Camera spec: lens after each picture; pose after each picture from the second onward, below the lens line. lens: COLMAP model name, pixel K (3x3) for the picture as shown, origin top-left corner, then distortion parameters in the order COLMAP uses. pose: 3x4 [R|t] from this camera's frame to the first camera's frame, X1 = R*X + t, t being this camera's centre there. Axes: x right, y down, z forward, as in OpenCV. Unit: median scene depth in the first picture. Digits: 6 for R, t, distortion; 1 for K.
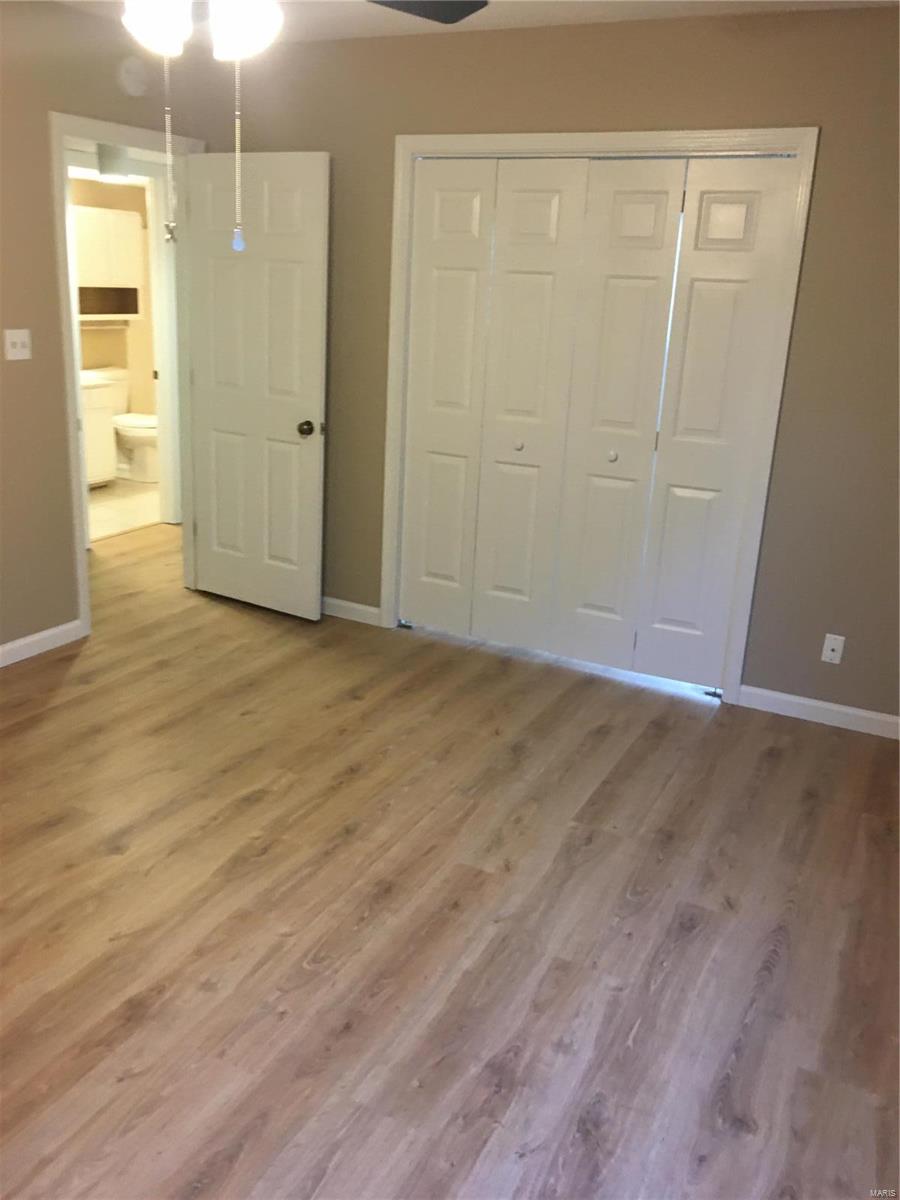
lens RADIAL K [[1042.2, 0, 432.8], [0, 1042.2, 584.4], [0, 0, 1]] dist [0.071162, -0.106982]
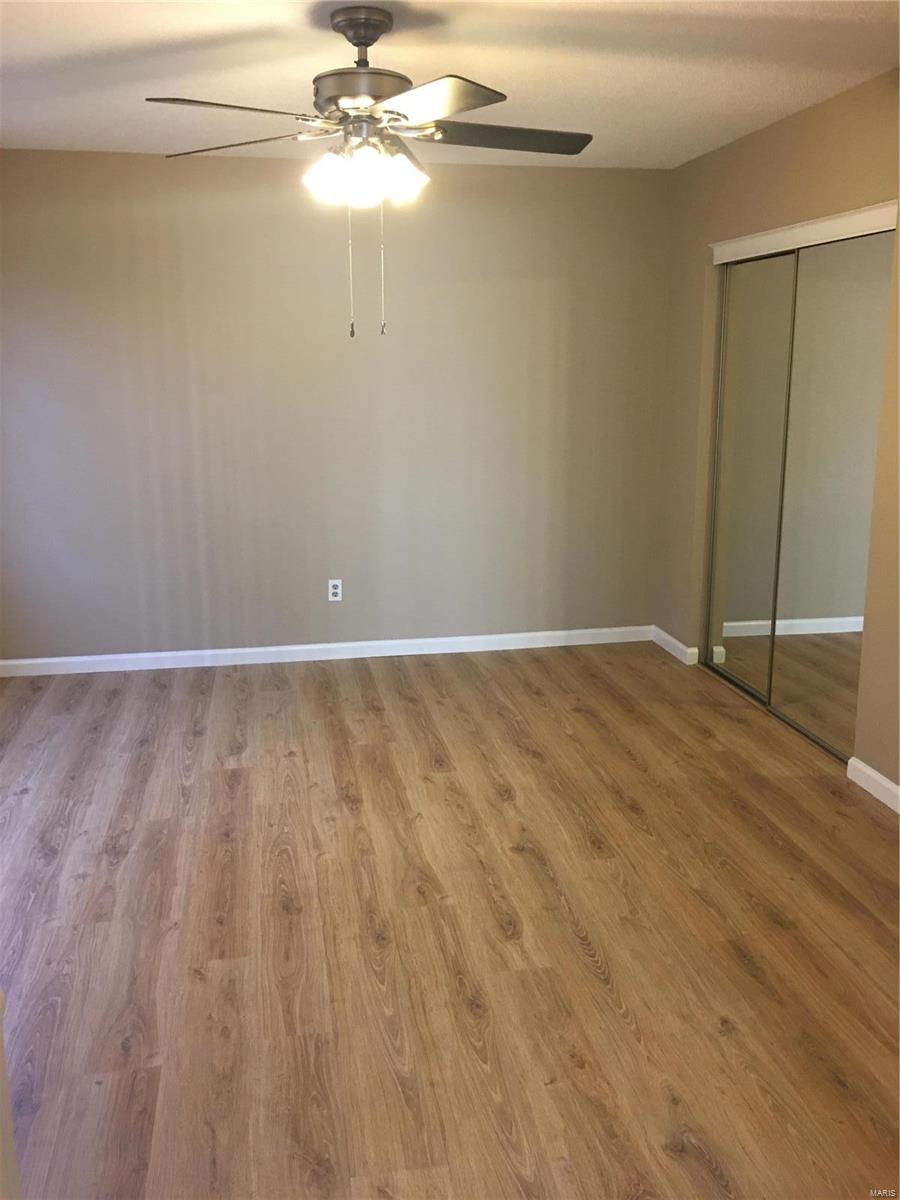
lens RADIAL K [[1016.8, 0, 445.5], [0, 1016.8, 593.1], [0, 0, 1]] dist [0.069850, -0.099818]
pose [[-0.793965, 0.099356, -0.599790, 0.447619], [-0.201525, 0.887770, 0.413827, -0.487510], [0.573592, 0.449436, -0.684835, 1.750421]]
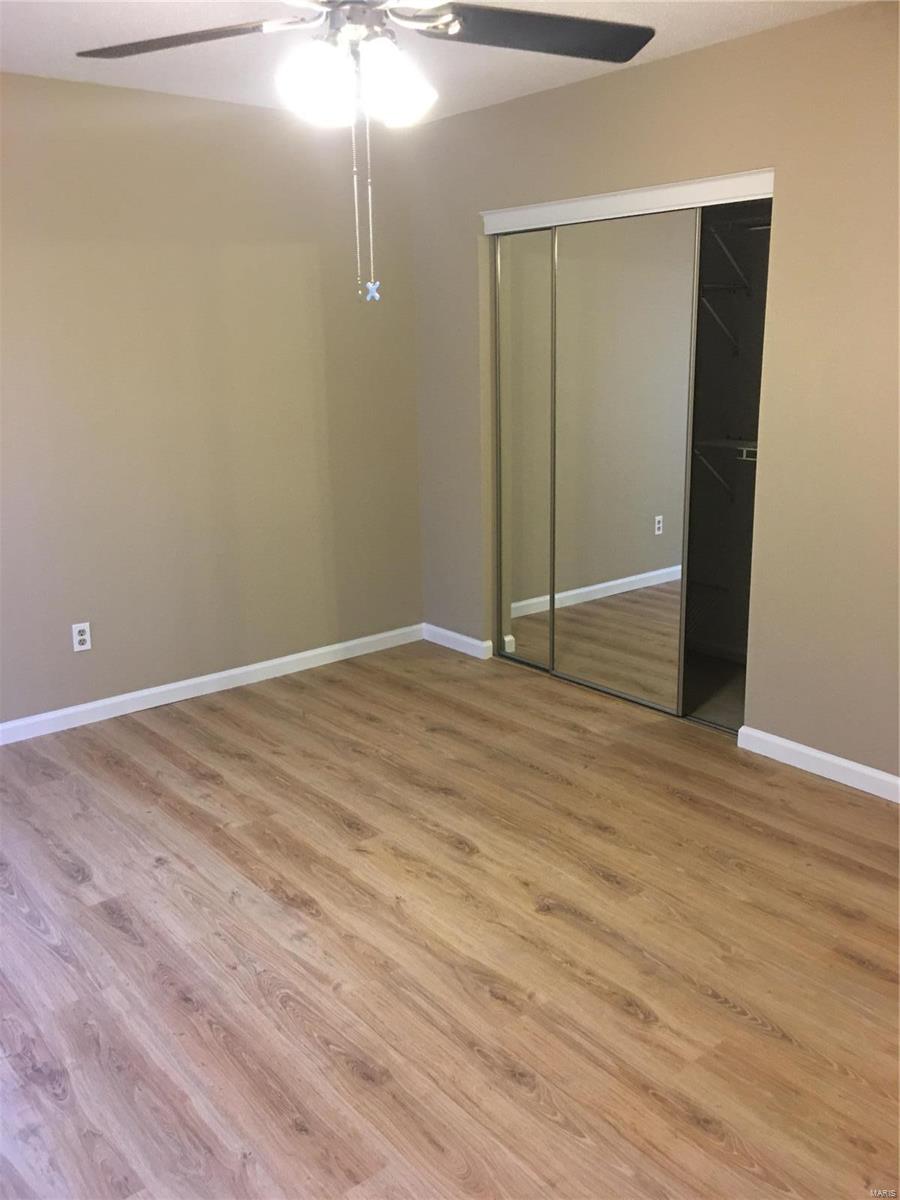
lens RADIAL K [[1016.8, 0, 445.5], [0, 1016.8, 593.1], [0, 0, 1]] dist [0.069850, -0.099818]
pose [[-0.403277, 0.190888, -0.894947, 0.595918], [-0.261280, 0.913267, 0.312533, -0.324704], [0.876984, 0.359869, -0.318424, 1.226470]]
